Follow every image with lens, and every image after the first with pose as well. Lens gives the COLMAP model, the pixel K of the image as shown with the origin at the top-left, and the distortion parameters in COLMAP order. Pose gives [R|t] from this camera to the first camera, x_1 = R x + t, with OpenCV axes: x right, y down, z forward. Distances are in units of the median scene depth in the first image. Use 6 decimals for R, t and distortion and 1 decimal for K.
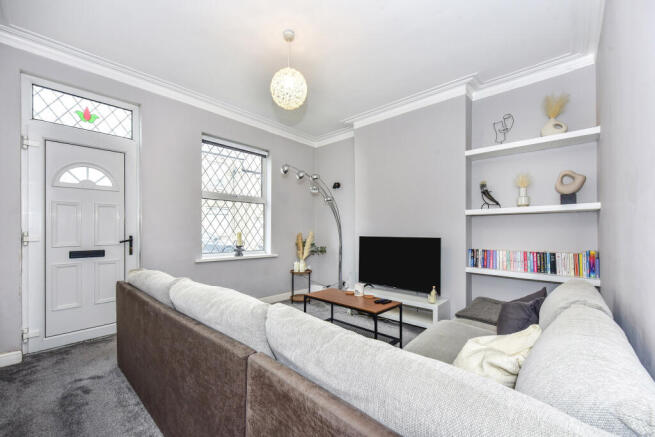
lens RADIAL K [[272.5, 0, 323.1], [0, 272.5, 227.4], [0, 0, 1]] dist [0.000542, 0.000023]
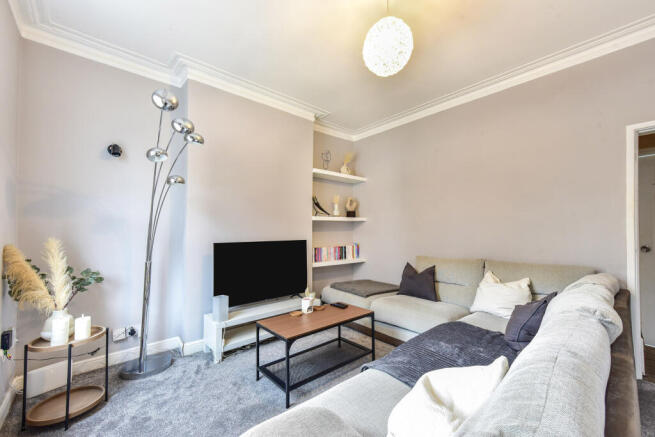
lens RADIAL K [[272.5, 0, 323.1], [0, 272.5, 227.4], [0, 0, 1]] dist [0.000542, 0.000023]
pose [[0.088396, 0.002380, 0.996083, -0.734651], [-0.015953, 0.999872, -0.000973, -0.015209], [-0.995958, -0.015804, 0.088423, 0.900540]]
